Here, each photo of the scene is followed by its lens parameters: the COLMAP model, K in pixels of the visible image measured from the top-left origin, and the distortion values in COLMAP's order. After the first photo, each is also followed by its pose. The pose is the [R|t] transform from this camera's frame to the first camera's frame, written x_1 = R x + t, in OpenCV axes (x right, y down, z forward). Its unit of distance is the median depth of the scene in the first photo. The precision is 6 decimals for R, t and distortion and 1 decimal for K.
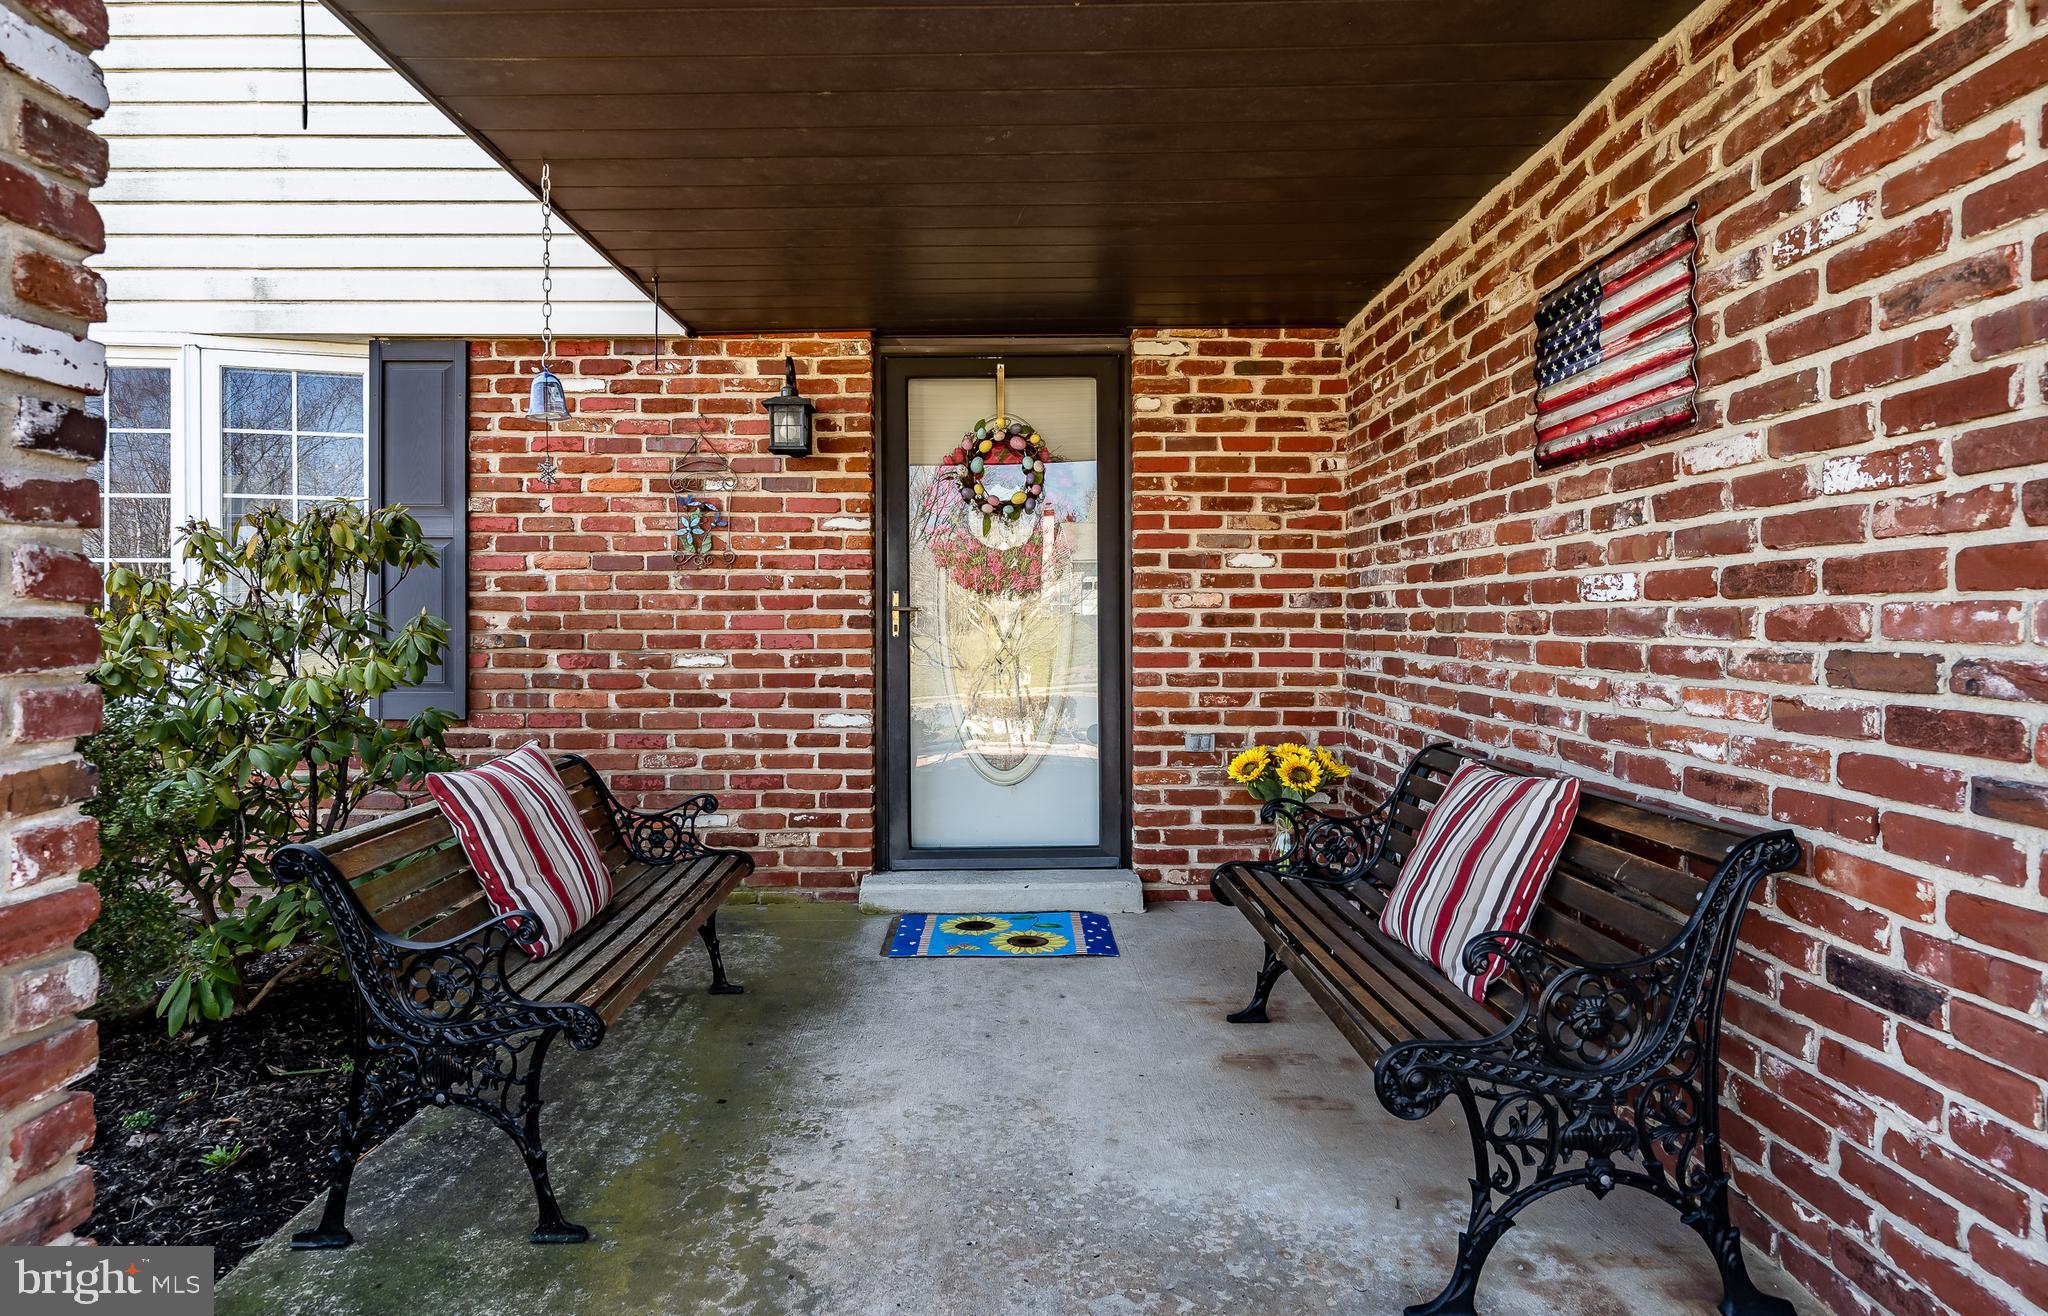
lens RADIAL K [[1058.0, 0, 1003.8], [0, 1058.0, 625.3], [0, 0, 1]] dist [0.026711, -0.019283]
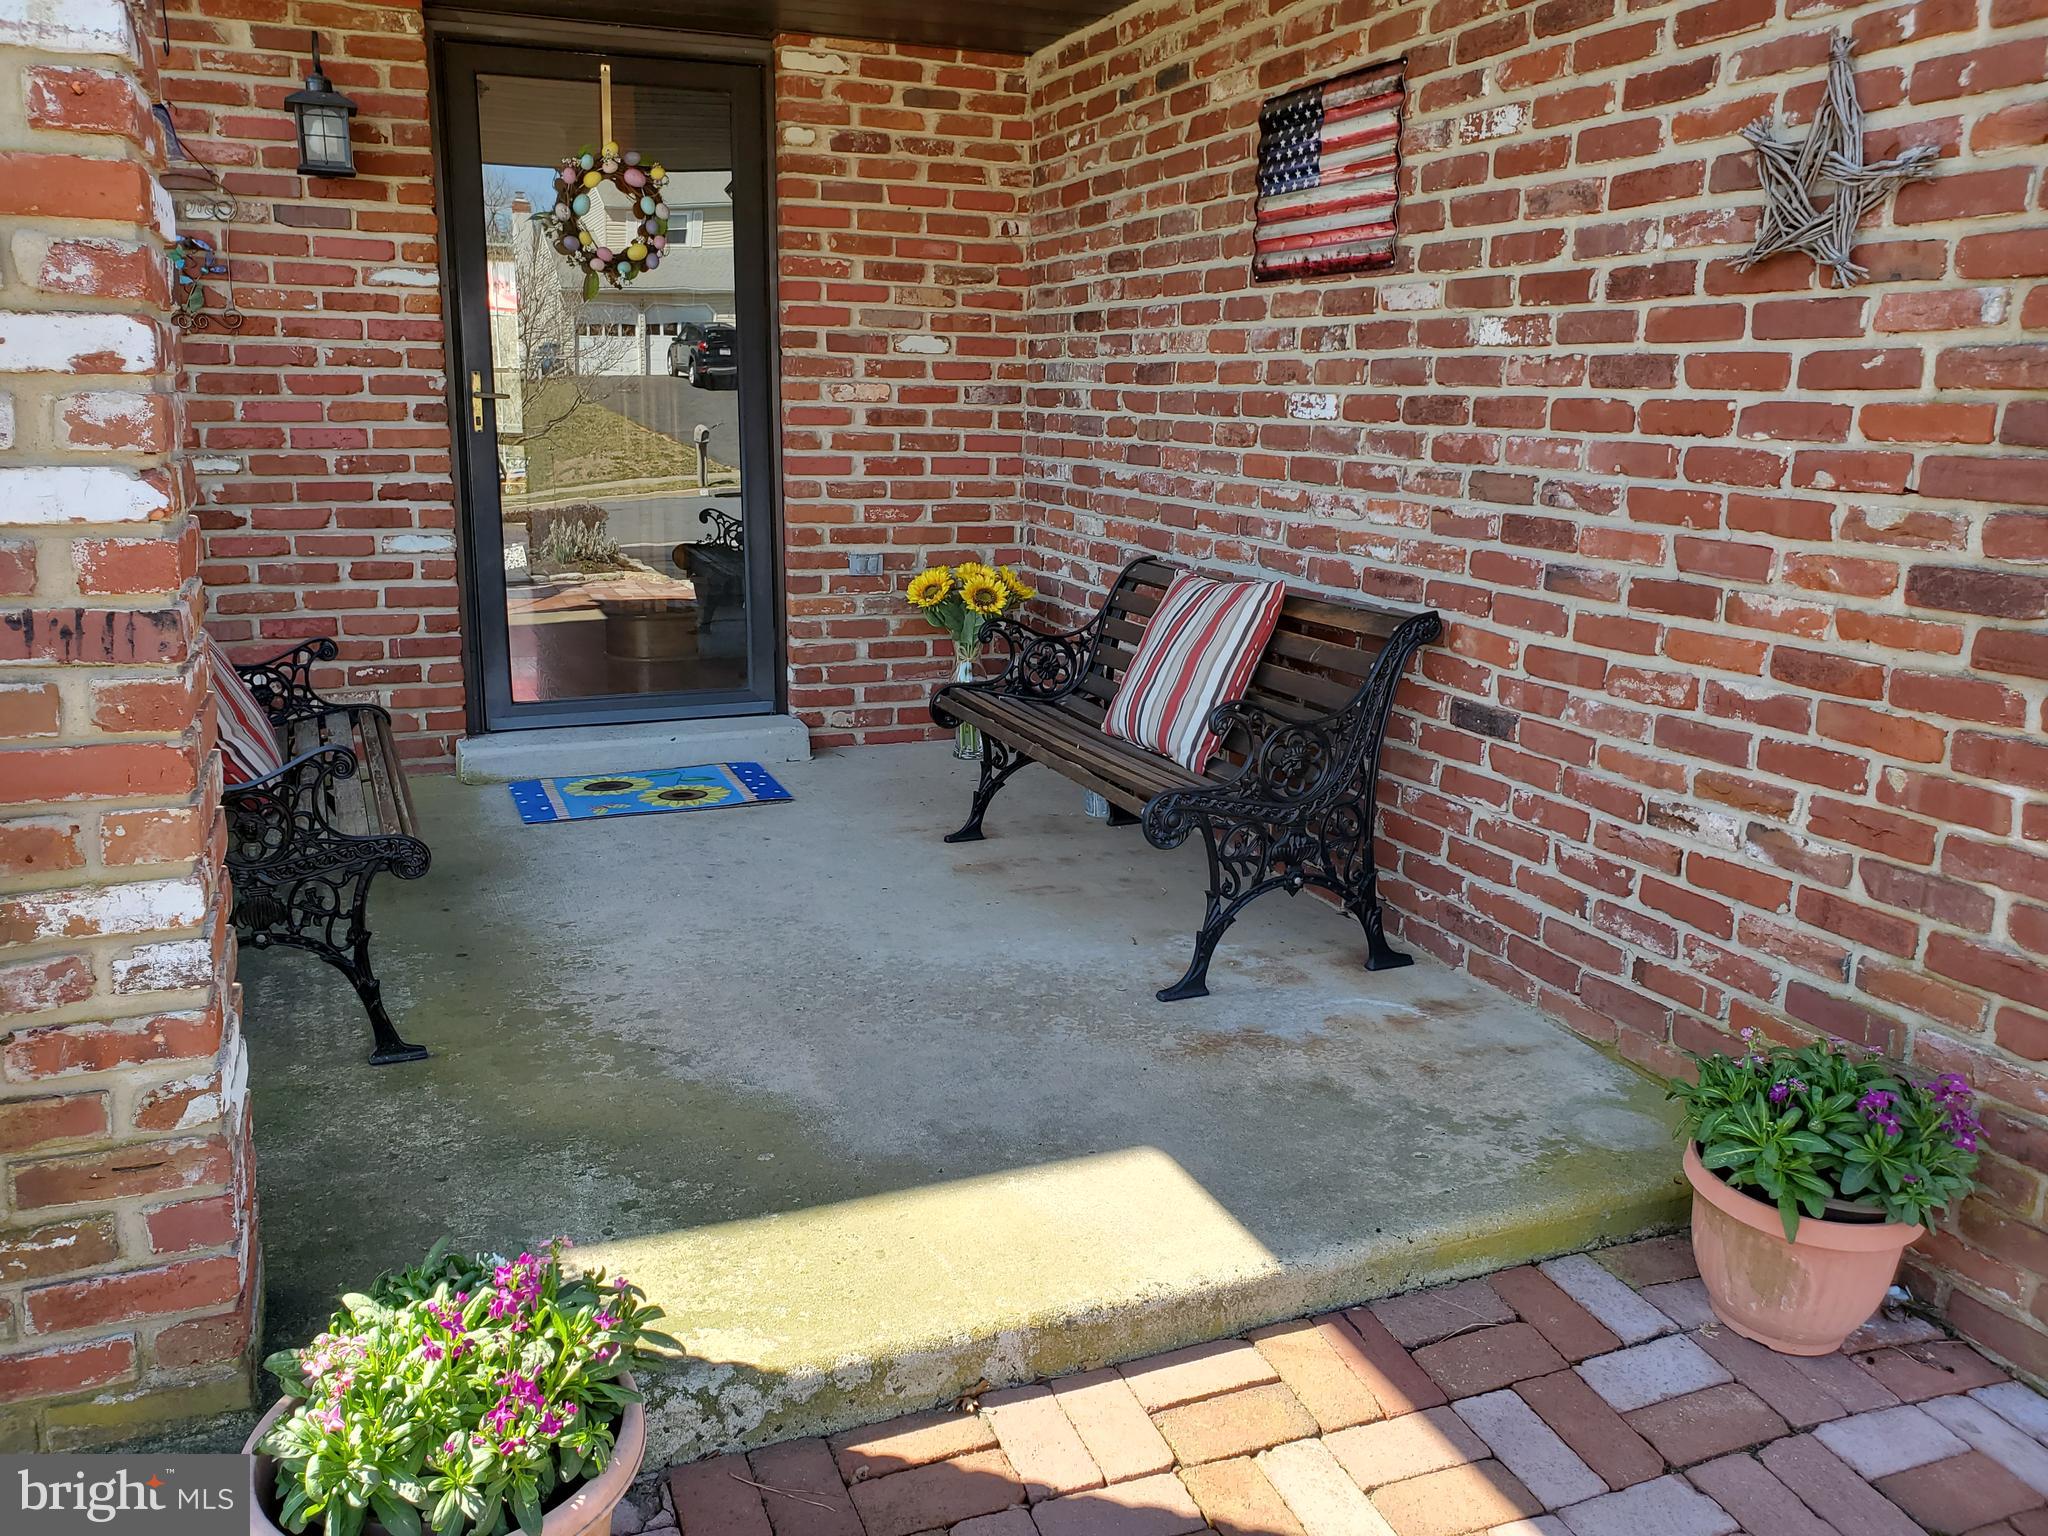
lens RADIAL K [[1612.2, 0, 1012.9], [0, 1612.2, 772.0], [0, 0, 1]] dist [-0.037283, 0.052425]
pose [[0.930324, -0.063944, 0.361122, -0.179615], [-0.019507, 0.974660, 0.222838, -0.016793], [-0.366220, -0.214356, 0.905502, -0.243264]]
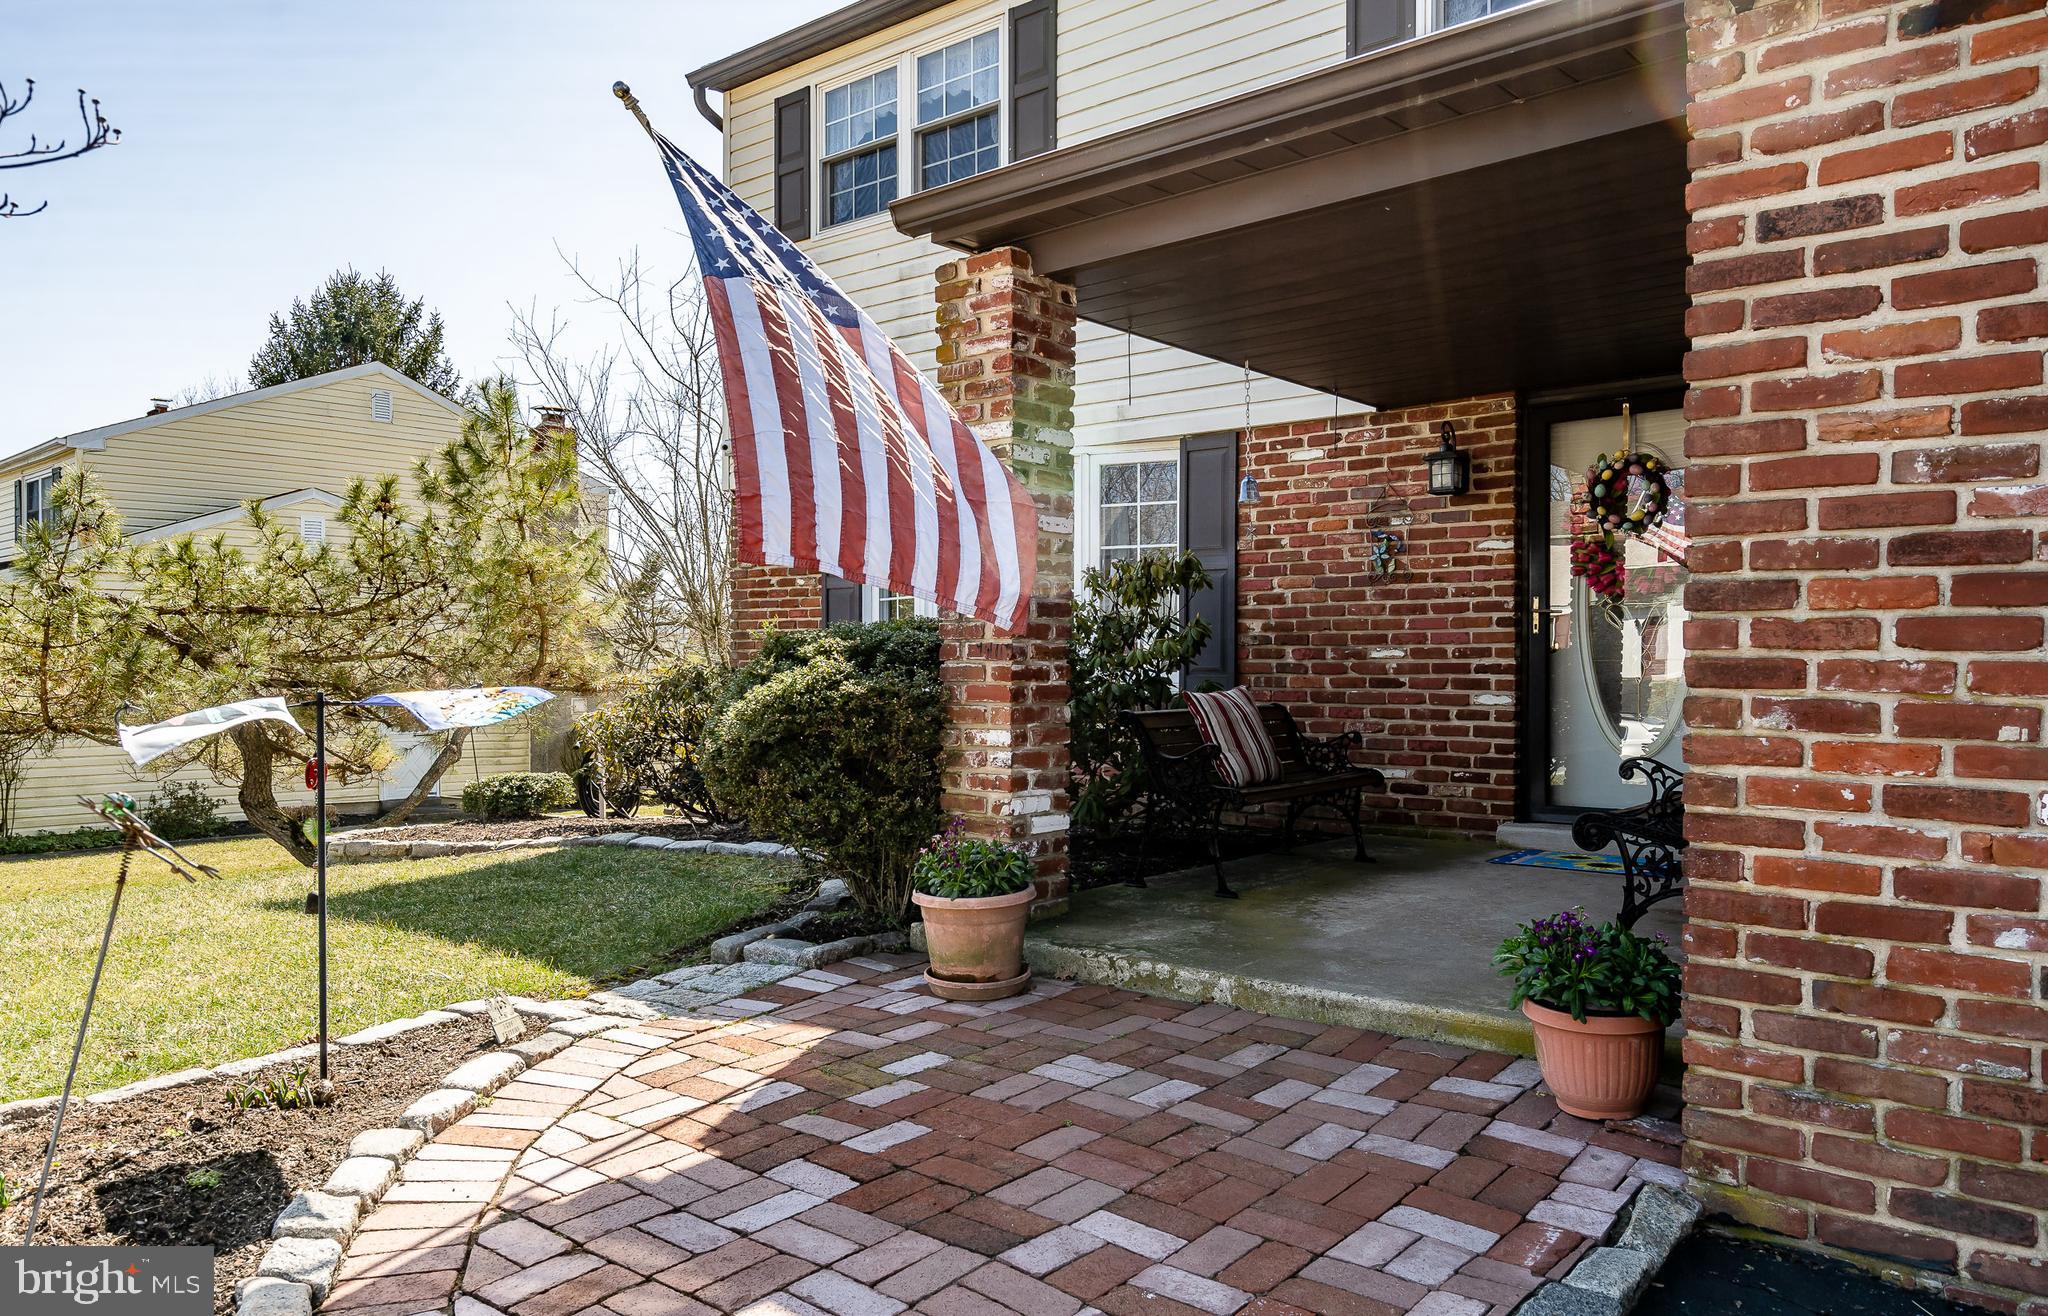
lens RADIAL K [[1365.3, 0, 1024.0], [0, 1365.3, 658.0], [0, 0, 1]] dist [0.004694, -0.004179]
pose [[0.773641, 0.000537, -0.633624, 0.450369], [-0.002467, 0.999995, -0.002165, 0.044398], [0.633620, 0.003238, 0.773638, -0.620048]]
